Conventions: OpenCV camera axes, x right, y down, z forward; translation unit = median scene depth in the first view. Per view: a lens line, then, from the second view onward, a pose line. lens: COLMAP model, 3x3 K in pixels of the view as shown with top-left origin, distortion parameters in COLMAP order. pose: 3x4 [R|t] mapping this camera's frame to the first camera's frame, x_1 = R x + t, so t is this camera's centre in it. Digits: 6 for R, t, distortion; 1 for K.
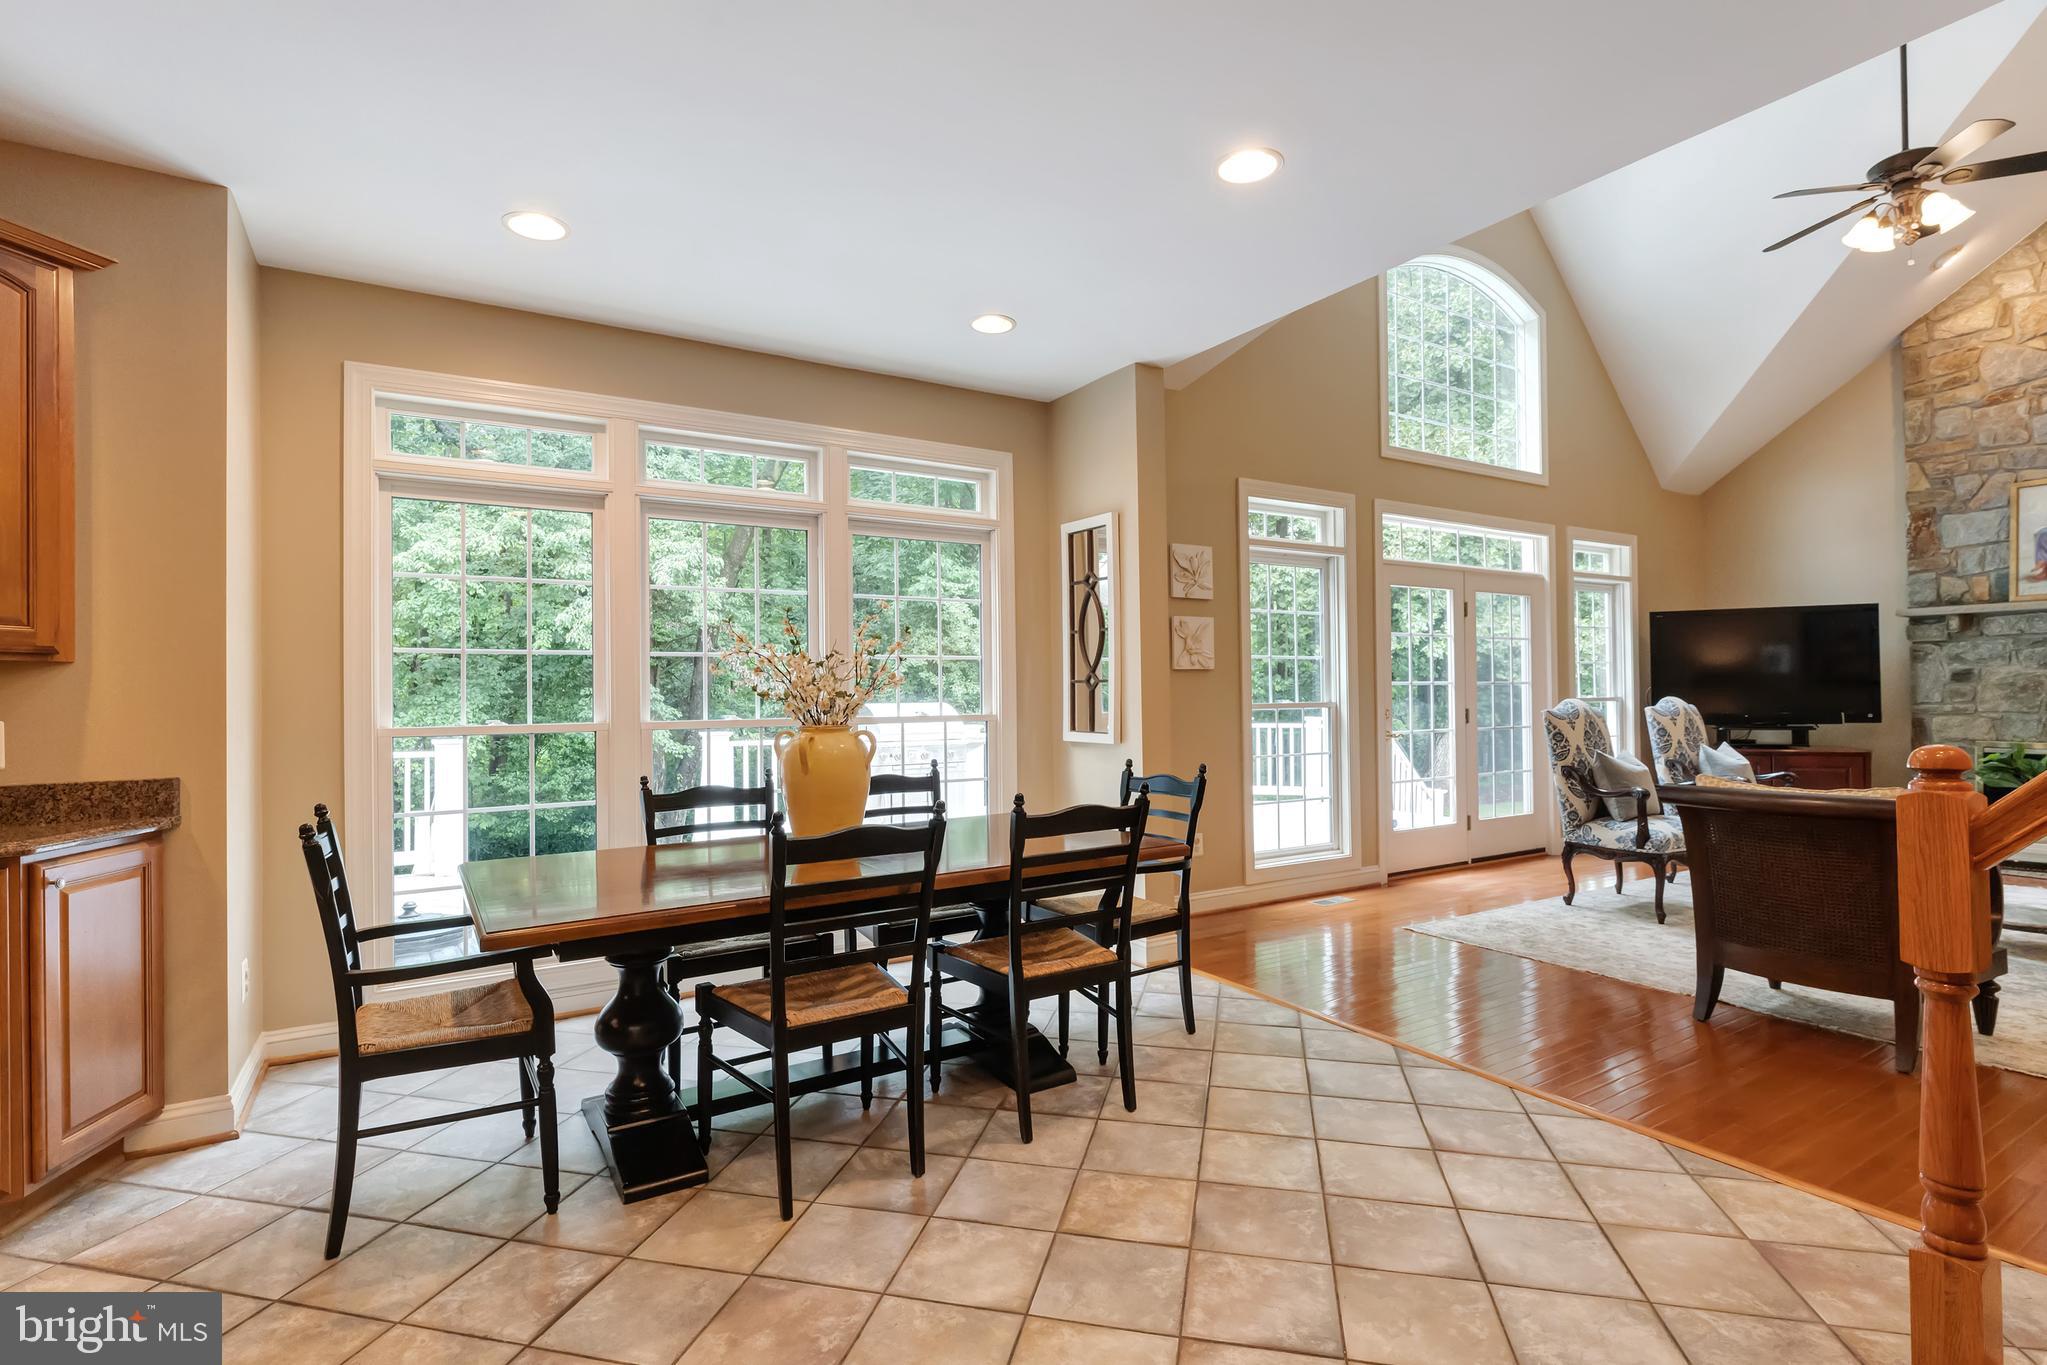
lens RADIAL K [[971.0, 0, 1023.5], [0, 971.0, 682.5], [0, 0, 1]] dist [-0.001473, -0.000820]
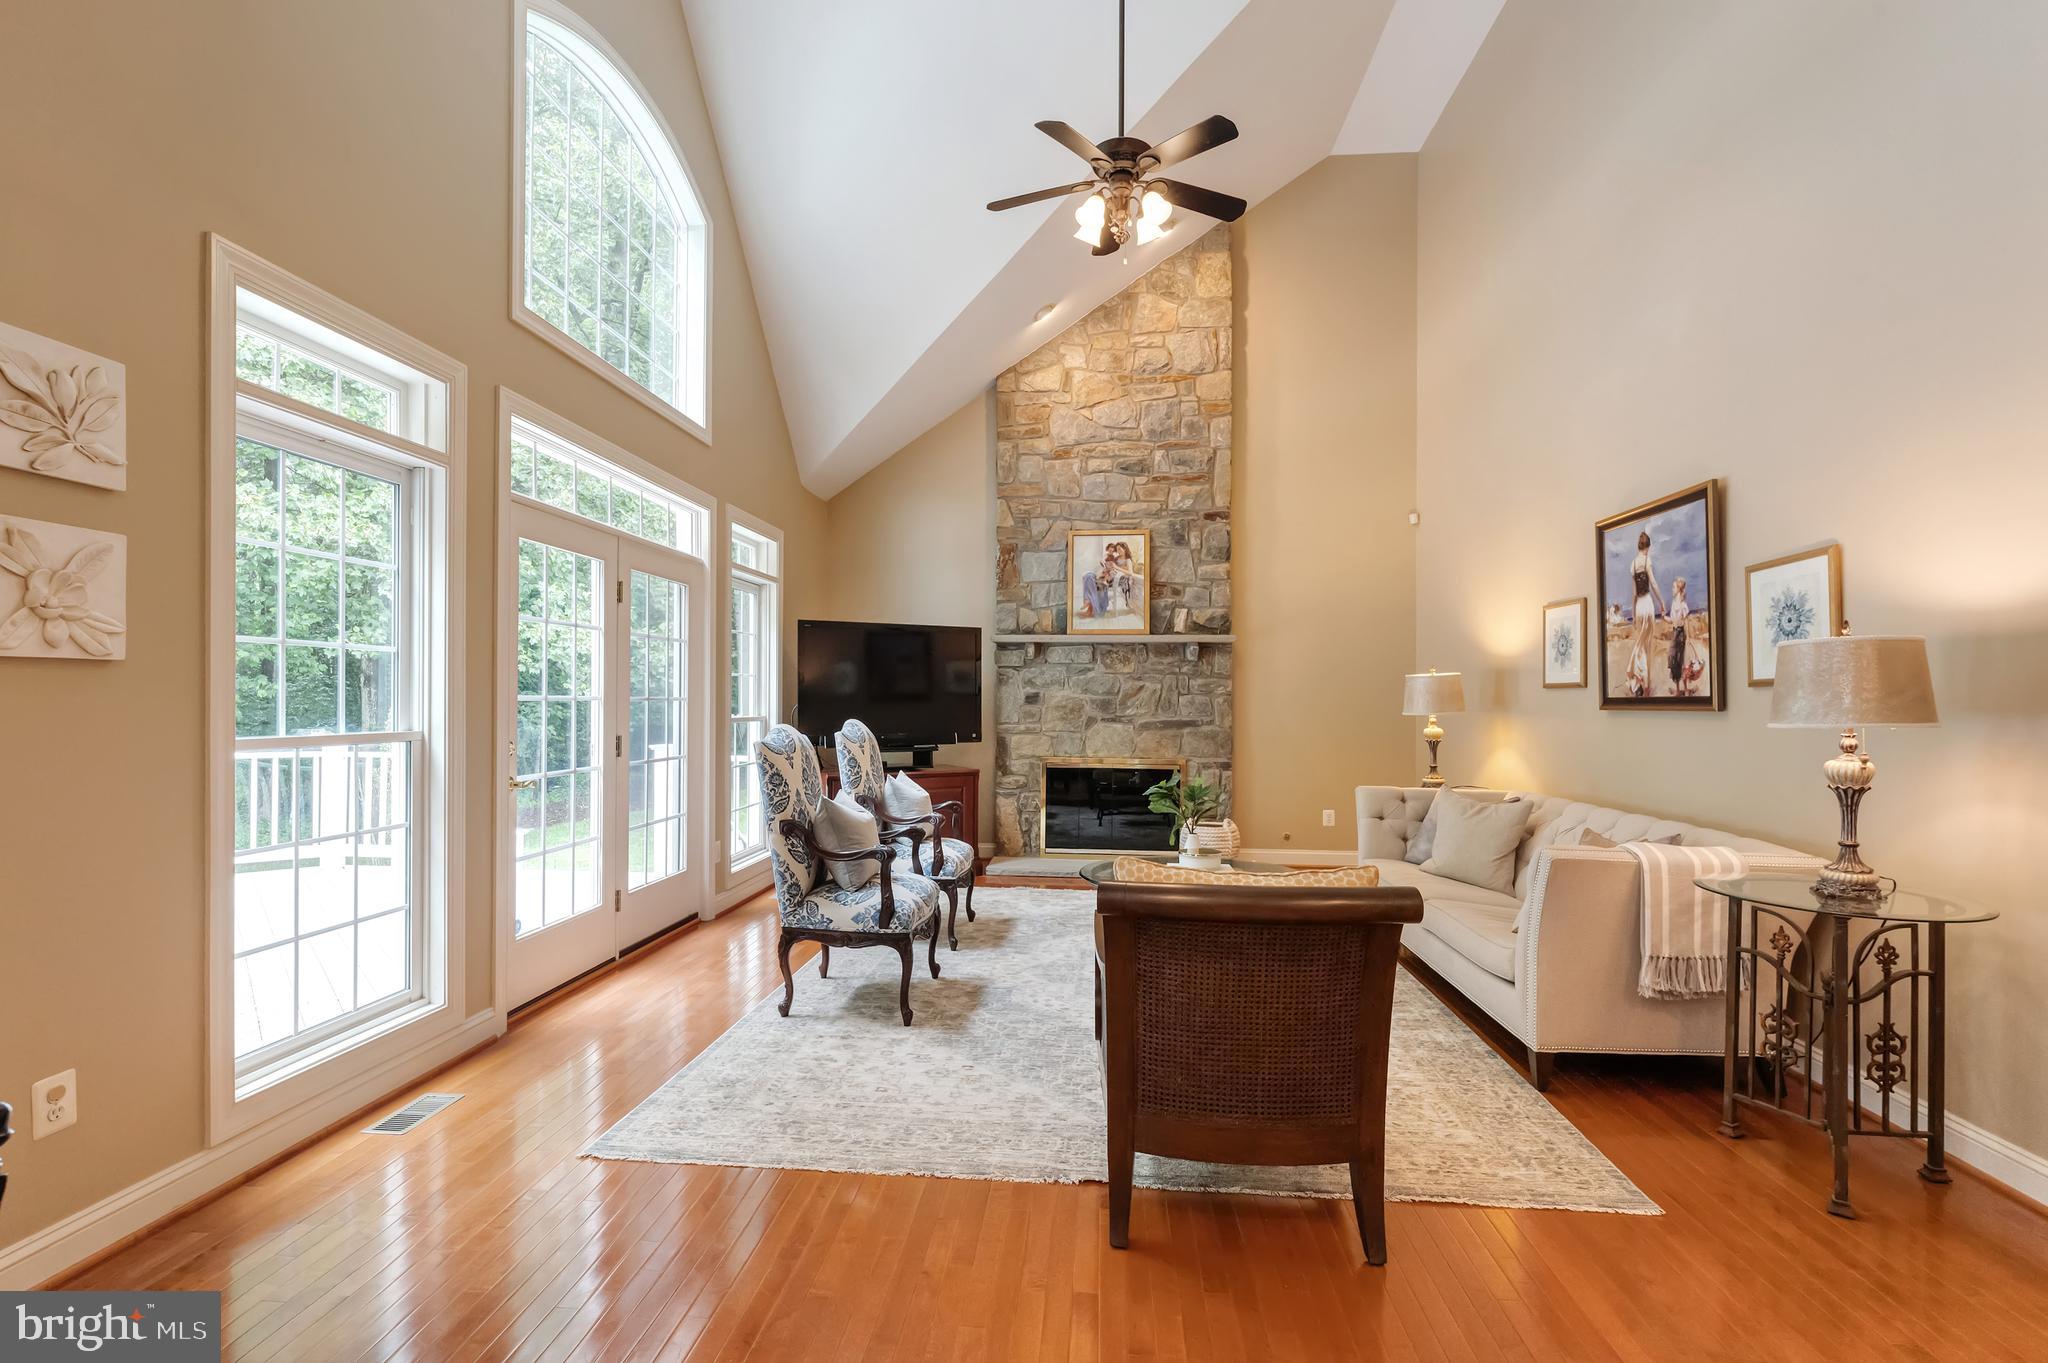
lens RADIAL K [[972.4, 0, 1021.0], [0, 972.4, 698.5], [0, 0, 1]] dist [0.000026, -0.000173]
pose [[0.601739, 0.015217, 0.798547, 0.074416], [-0.021708, 0.999761, -0.002694, -0.003751], [-0.798397, -0.015713, 0.601926, 0.347730]]
